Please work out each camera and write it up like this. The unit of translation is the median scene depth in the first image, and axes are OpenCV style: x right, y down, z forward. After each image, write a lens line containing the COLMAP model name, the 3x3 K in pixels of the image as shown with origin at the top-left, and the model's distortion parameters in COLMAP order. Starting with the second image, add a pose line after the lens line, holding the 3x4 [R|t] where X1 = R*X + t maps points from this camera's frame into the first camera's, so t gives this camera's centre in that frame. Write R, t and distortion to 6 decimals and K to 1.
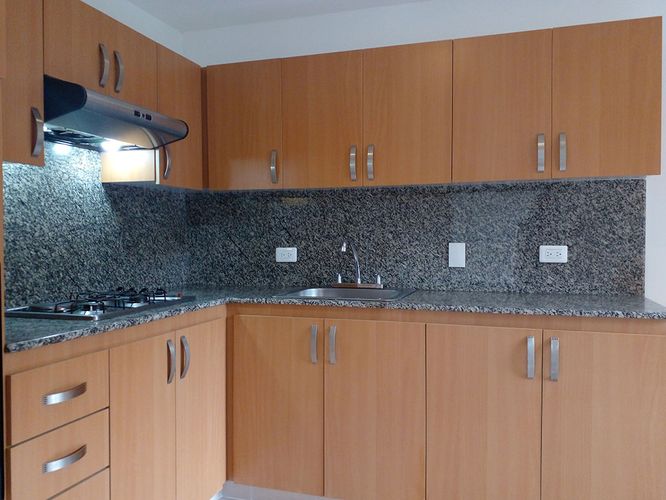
lens RADIAL K [[540.0, 0, 345.6], [0, 540.0, 250.6], [0, 0, 1]] dist [0.038055, -0.005368]
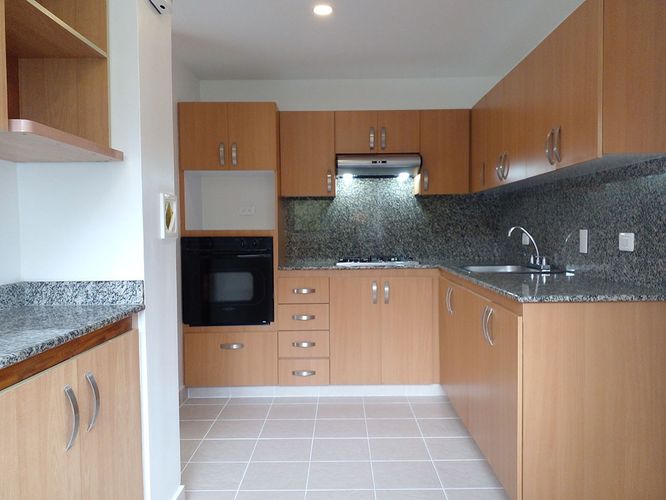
lens RADIAL K [[540.0, 0, 345.6], [0, 540.0, 250.6], [0, 0, 1]] dist [0.038055, -0.005368]
pose [[0.298883, 0.038641, -0.953507, 1.089020], [-0.010876, 0.999253, 0.037086, -0.008195], [0.954228, -0.000714, 0.299080, 0.256122]]
